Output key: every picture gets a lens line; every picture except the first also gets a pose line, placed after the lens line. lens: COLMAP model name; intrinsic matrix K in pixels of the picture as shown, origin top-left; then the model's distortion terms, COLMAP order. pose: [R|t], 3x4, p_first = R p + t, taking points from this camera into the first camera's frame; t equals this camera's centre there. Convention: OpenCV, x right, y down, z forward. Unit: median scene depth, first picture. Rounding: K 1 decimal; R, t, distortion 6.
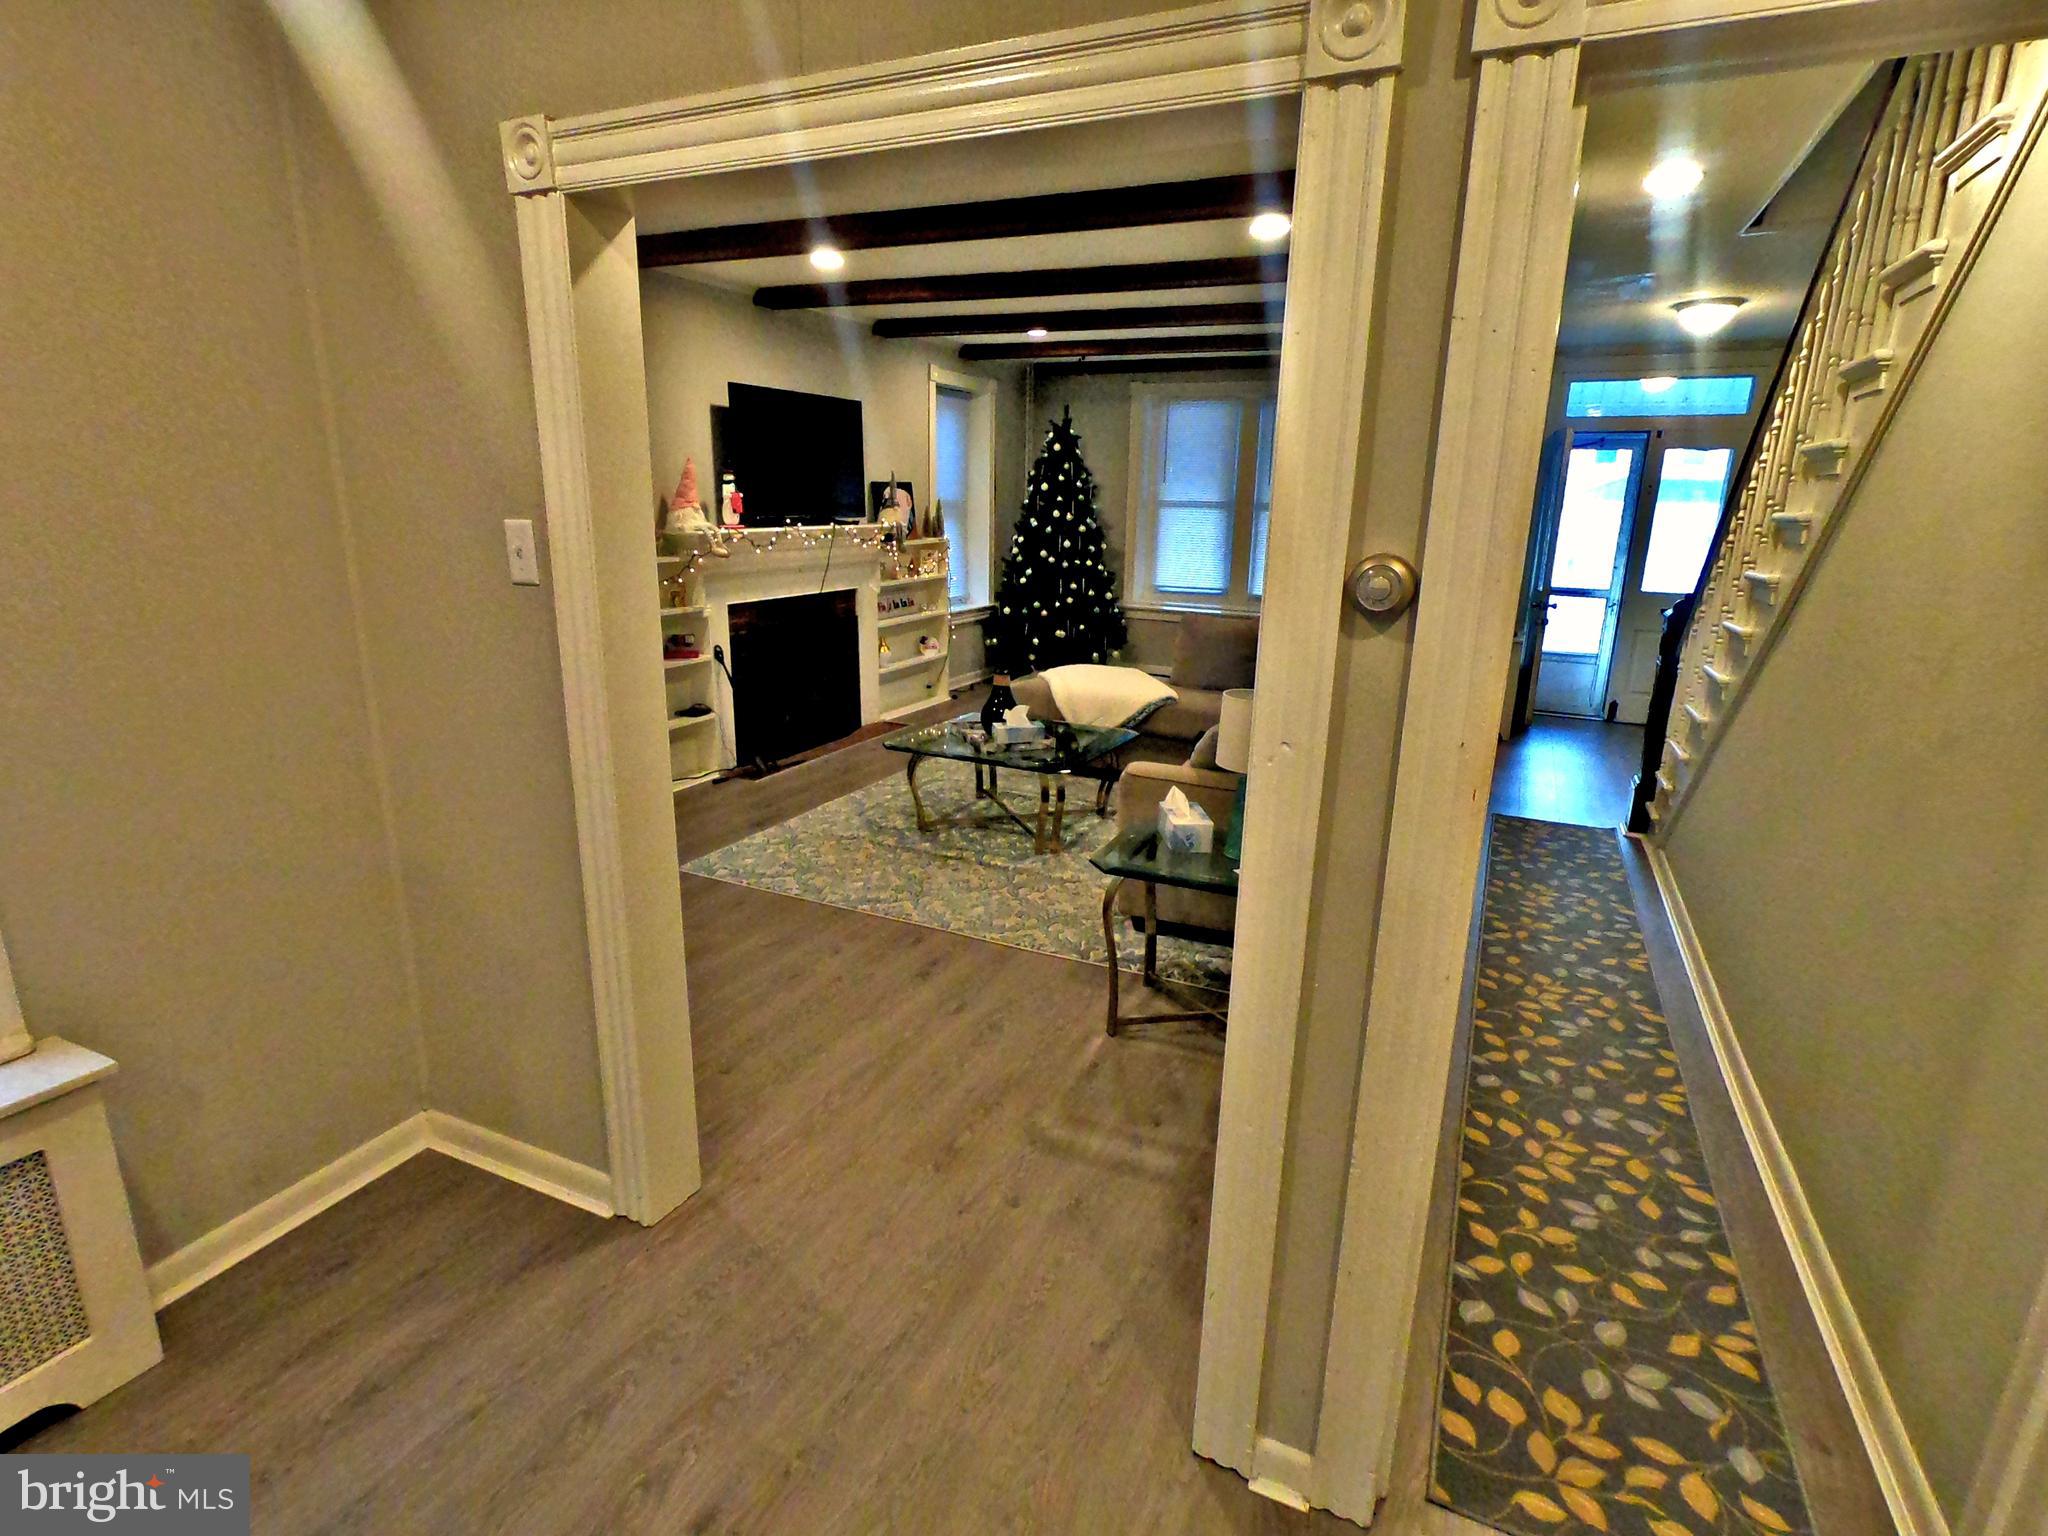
lens RADIAL K [[1032.4, 0, 1029.2], [0, 1032.4, 767.2], [0, 0, 1]] dist [-0.001997, 0.000169]
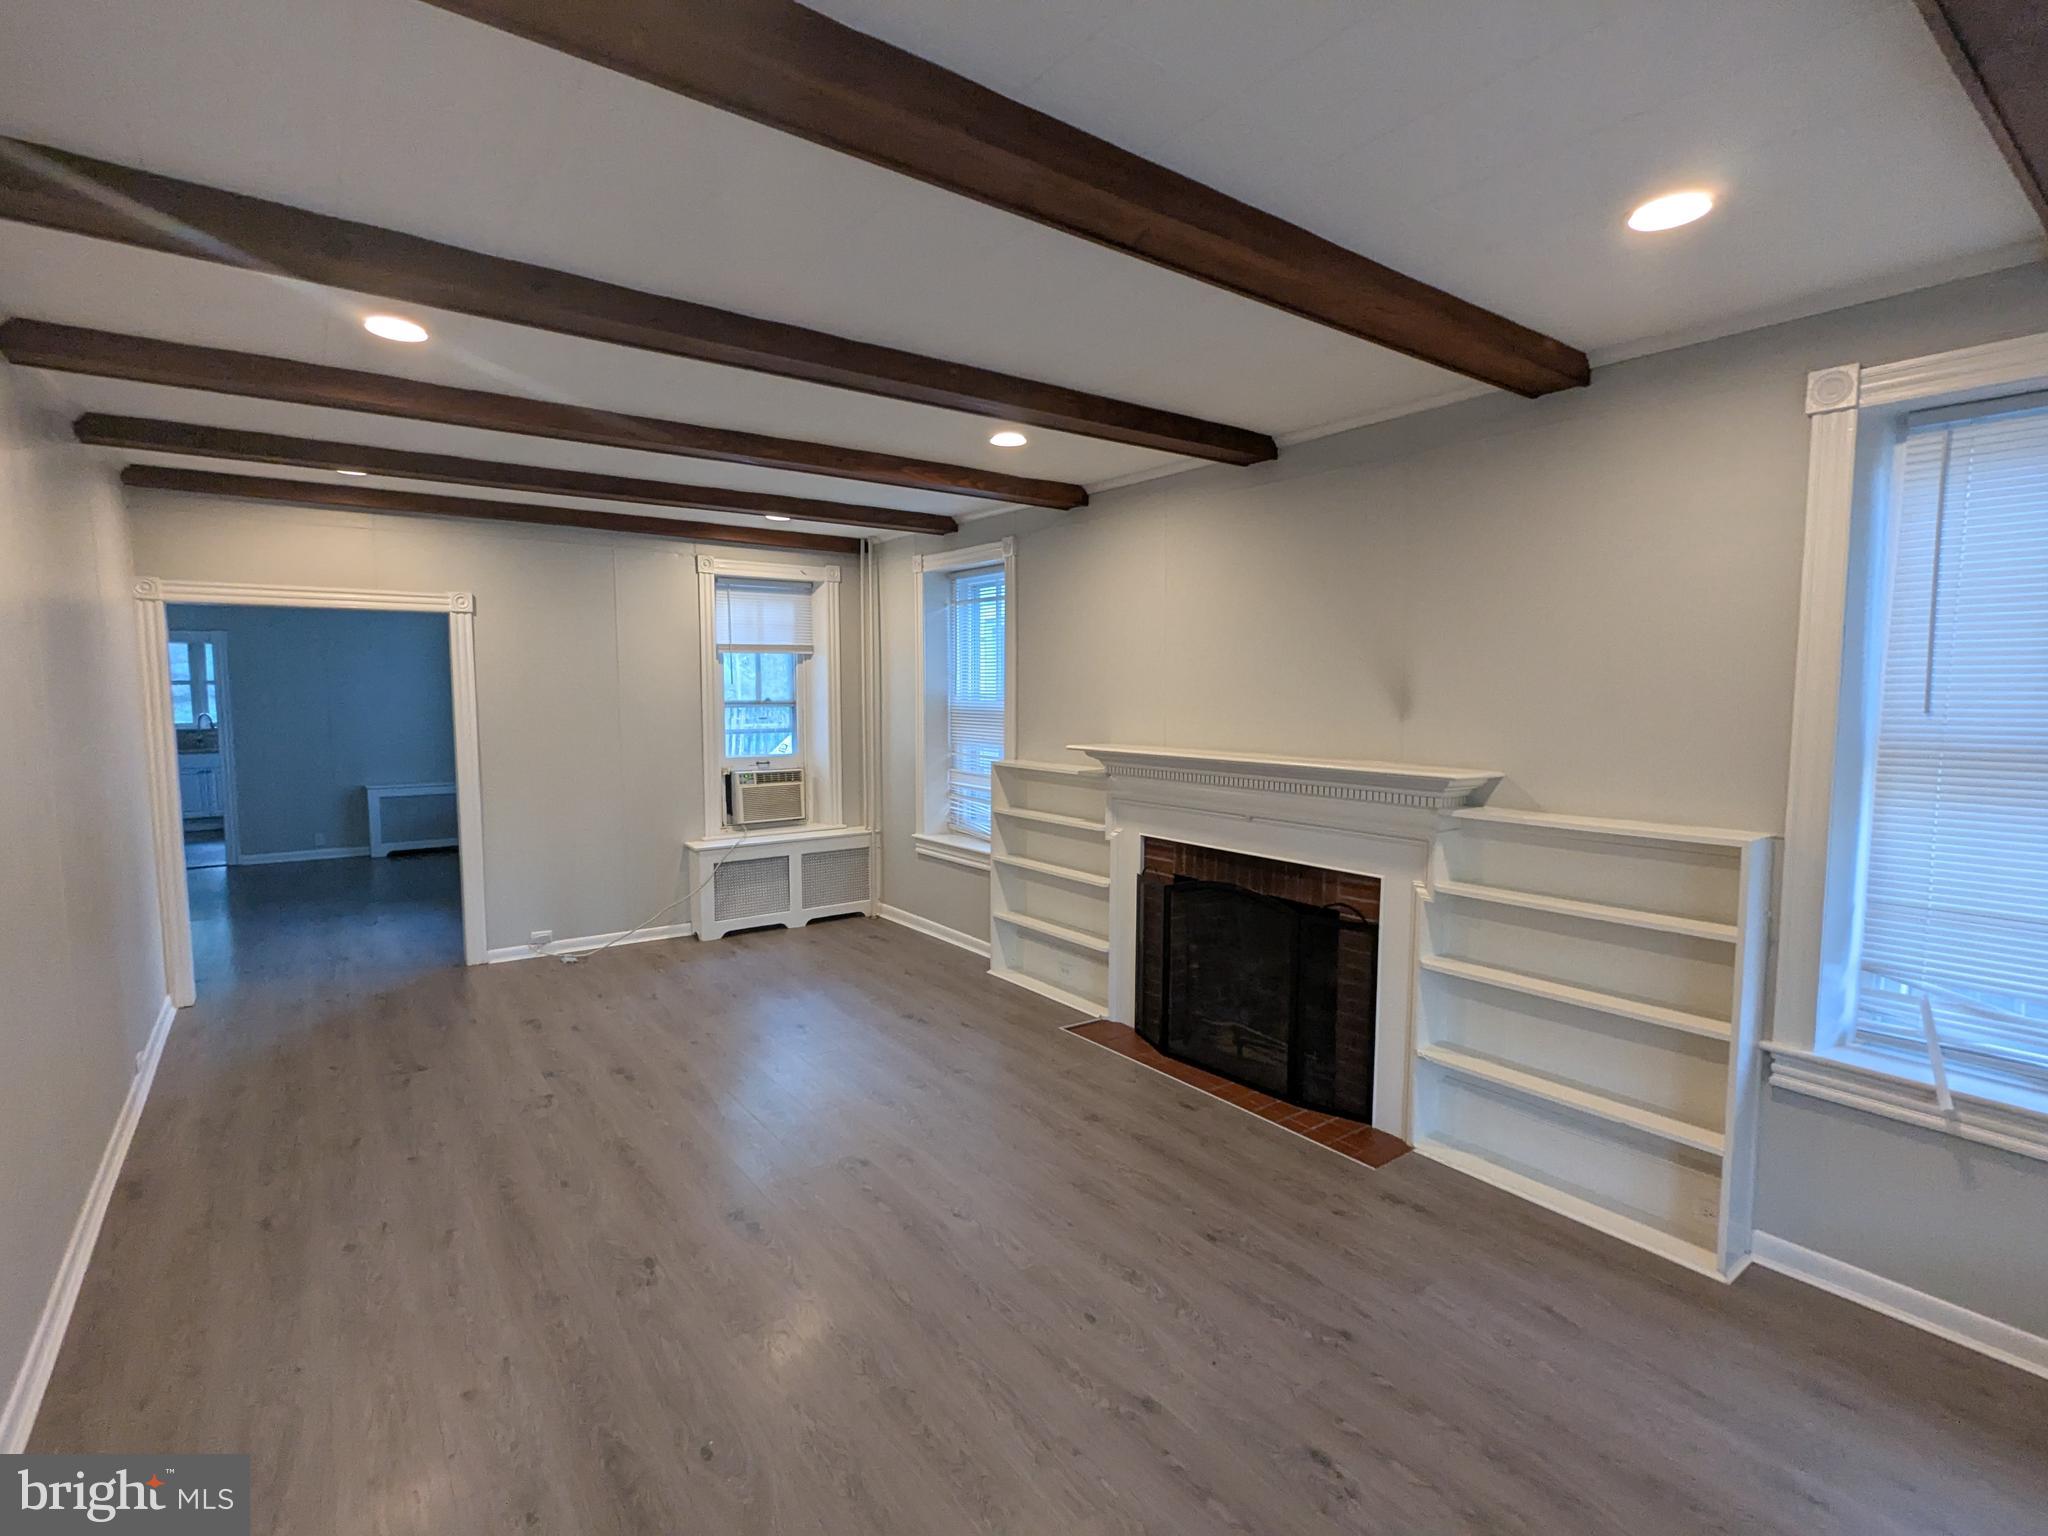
lens RADIAL K [[972.4, 0, 1026.3], [0, 972.4, 763.5], [0, 0, 1]] dist [0.002709, -0.001227]
pose [[-0.471560, 0.050377, -0.880394, 0.440729], [-0.237512, 0.954217, 0.181819, -0.326362], [0.849247, 0.294842, -0.438005, 1.211329]]
